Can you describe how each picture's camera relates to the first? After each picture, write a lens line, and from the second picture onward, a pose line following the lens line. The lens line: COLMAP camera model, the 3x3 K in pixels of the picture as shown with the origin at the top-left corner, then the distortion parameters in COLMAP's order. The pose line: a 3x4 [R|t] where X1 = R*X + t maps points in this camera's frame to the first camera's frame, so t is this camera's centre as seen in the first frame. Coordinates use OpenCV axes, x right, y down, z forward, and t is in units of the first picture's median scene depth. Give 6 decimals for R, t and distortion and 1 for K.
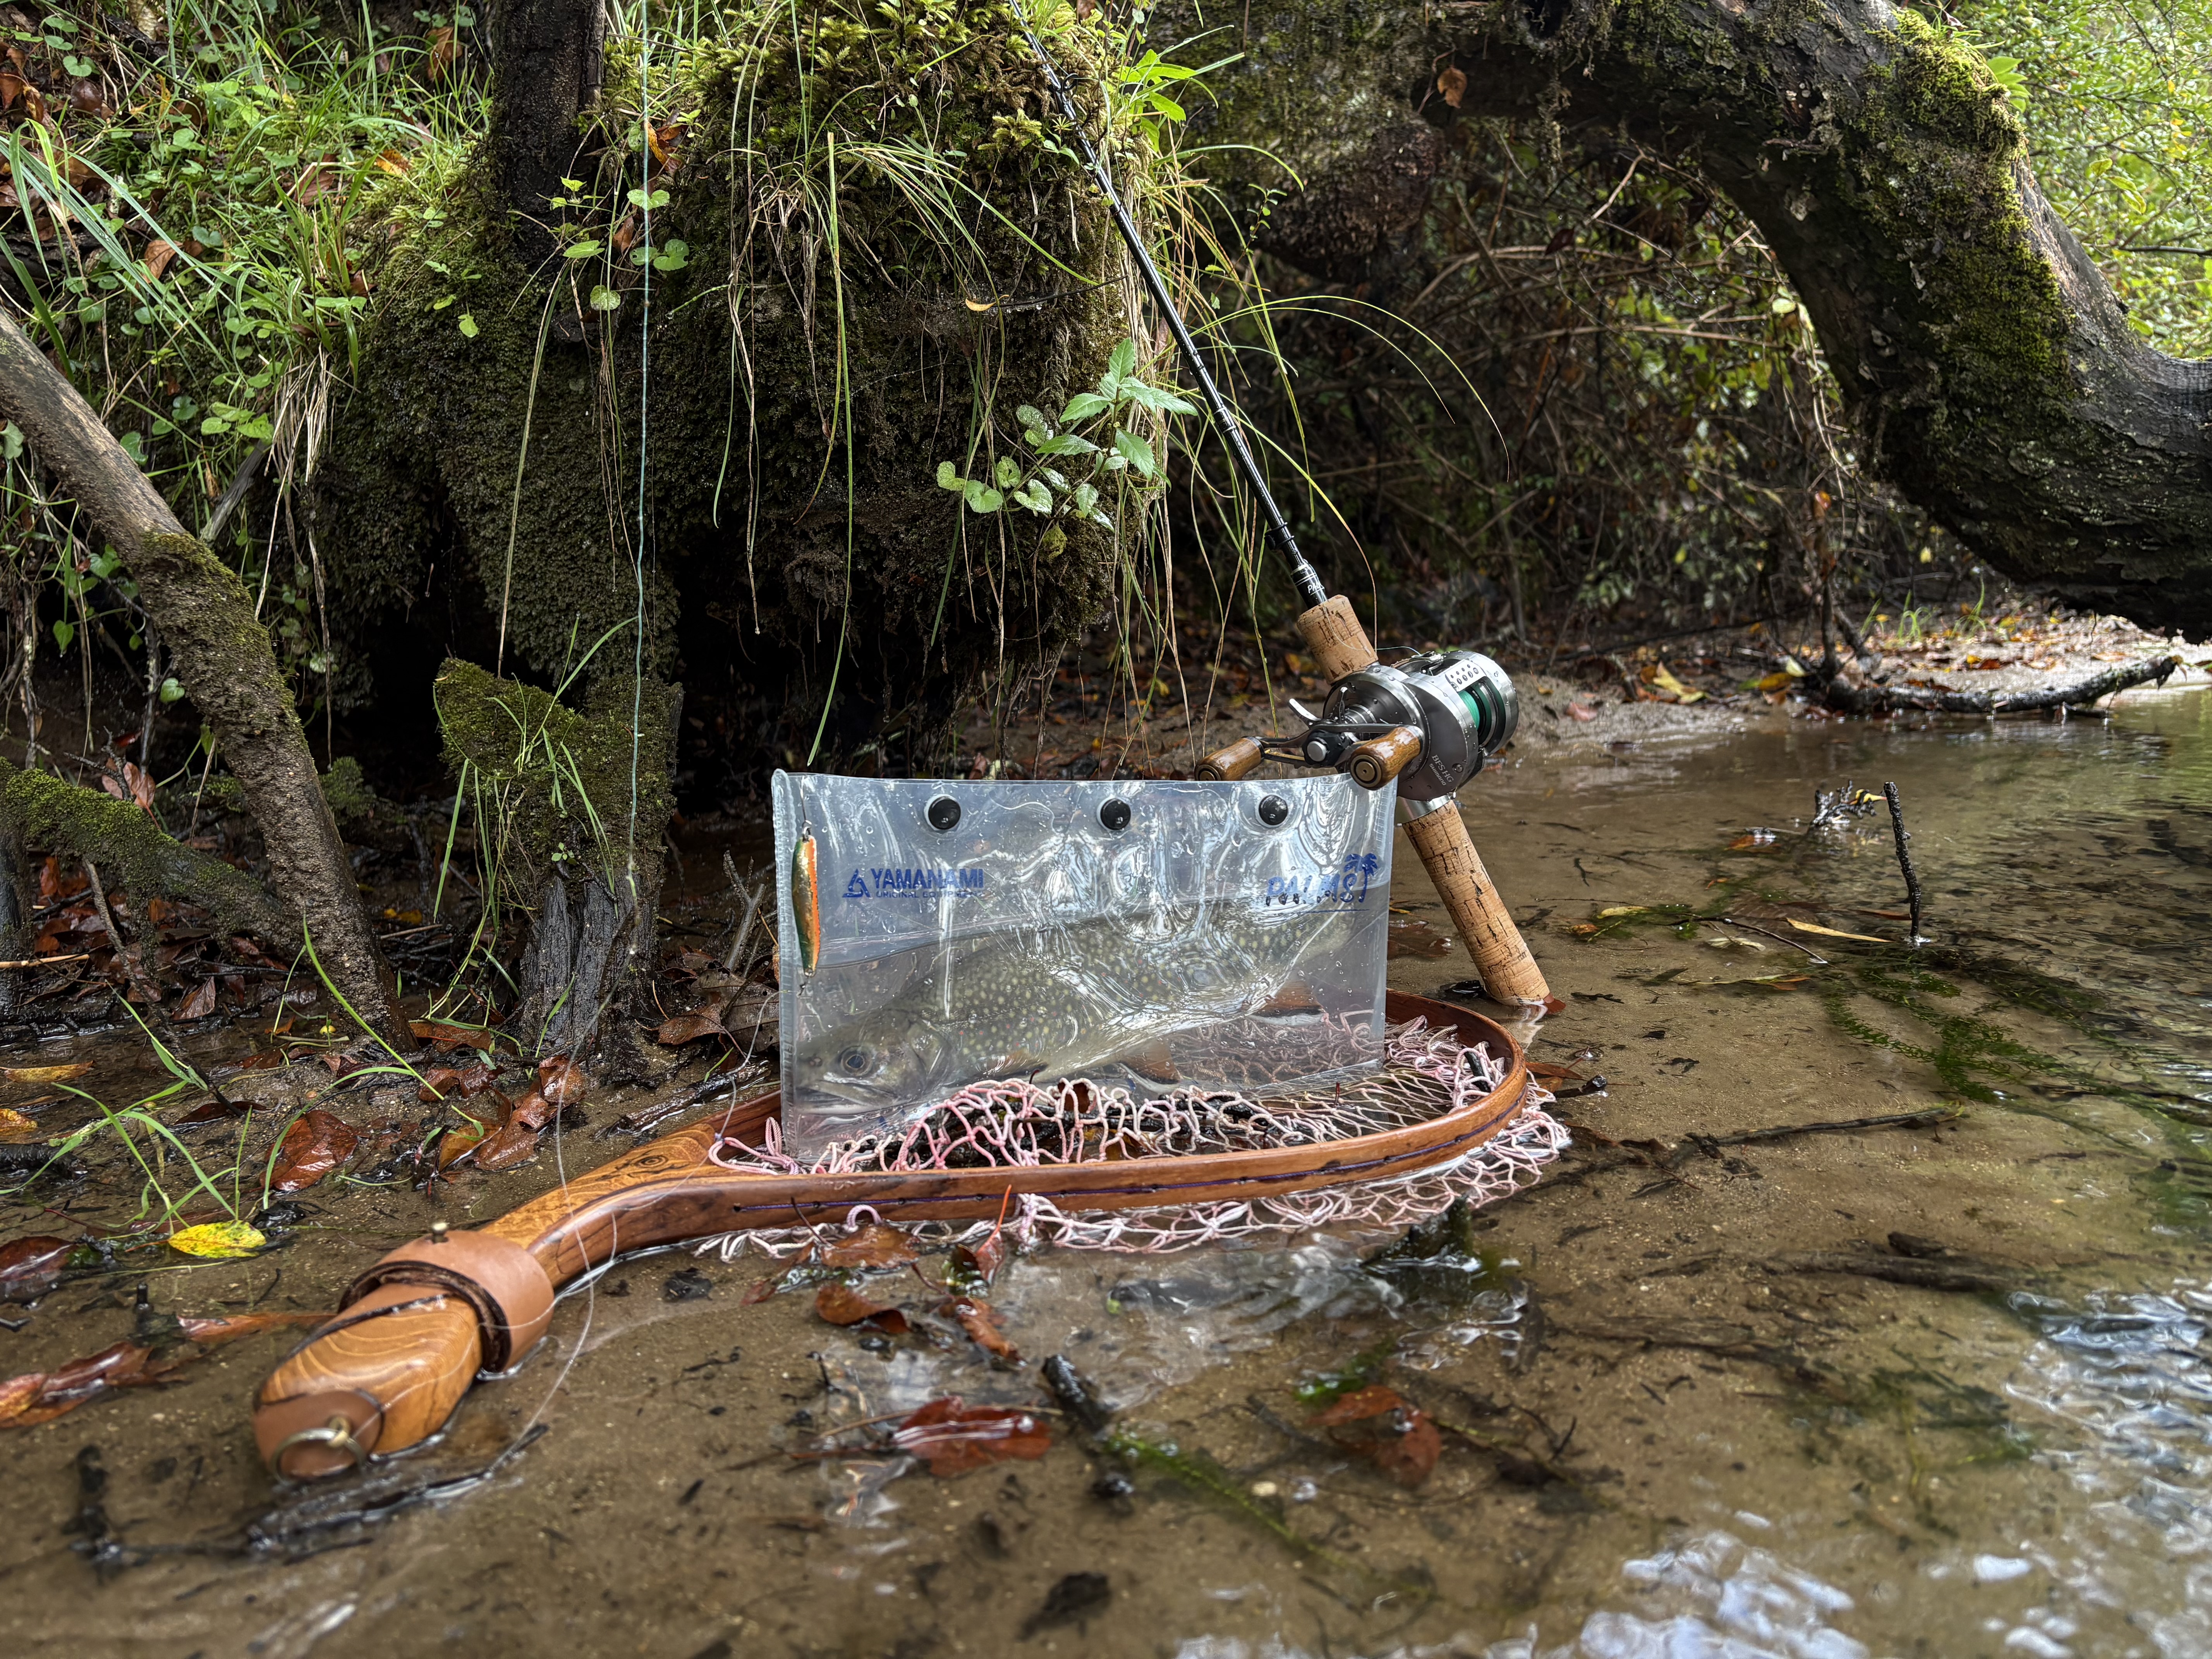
lens RADIAL K [[1669.1, 0, 1106.0], [0, 1669.1, 829.5], [0, 0, 1]] dist [-0.002828, -0.000514]
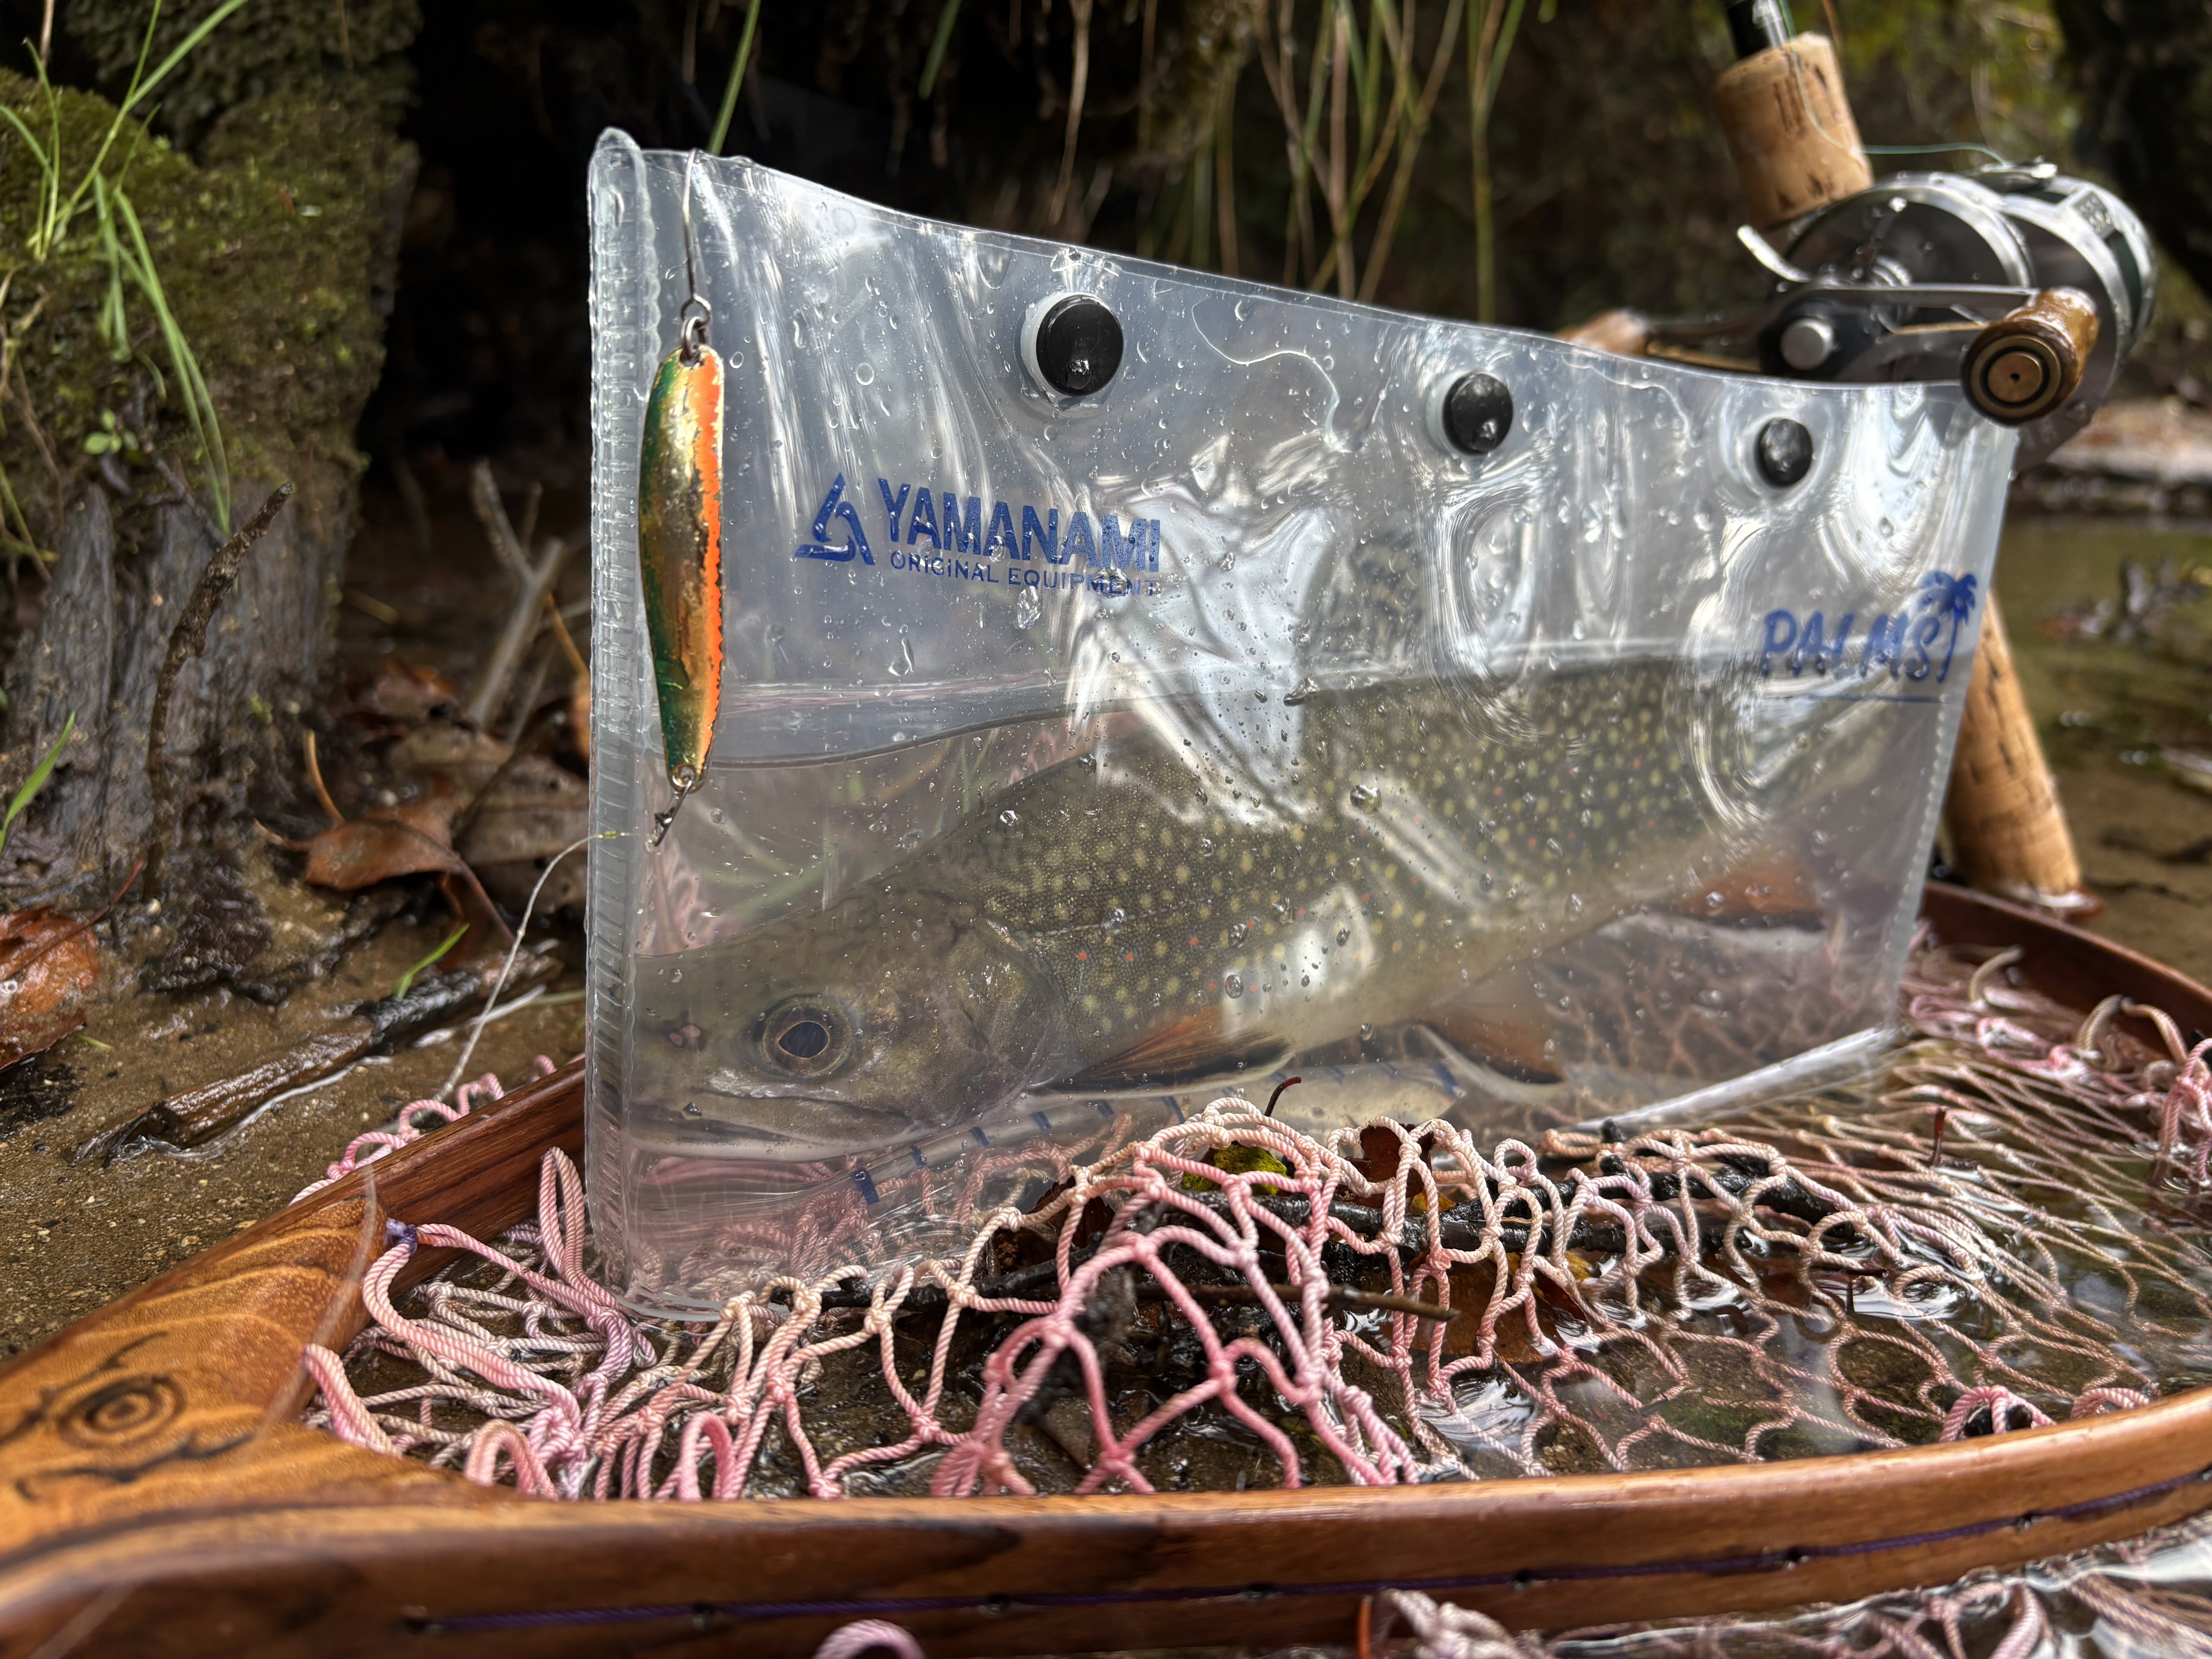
lens RADIAL K [[1730.2, 0, 1102.4], [0, 1730.2, 872.3], [0, 0, 1]] dist [-0.044262, 0.050775]
pose [[0.992597, 0.064913, 0.102656, -0.122716], [-0.081550, 0.982541, 0.167223, 0.038238], [-0.090009, -0.174357, 0.980560, 0.620674]]
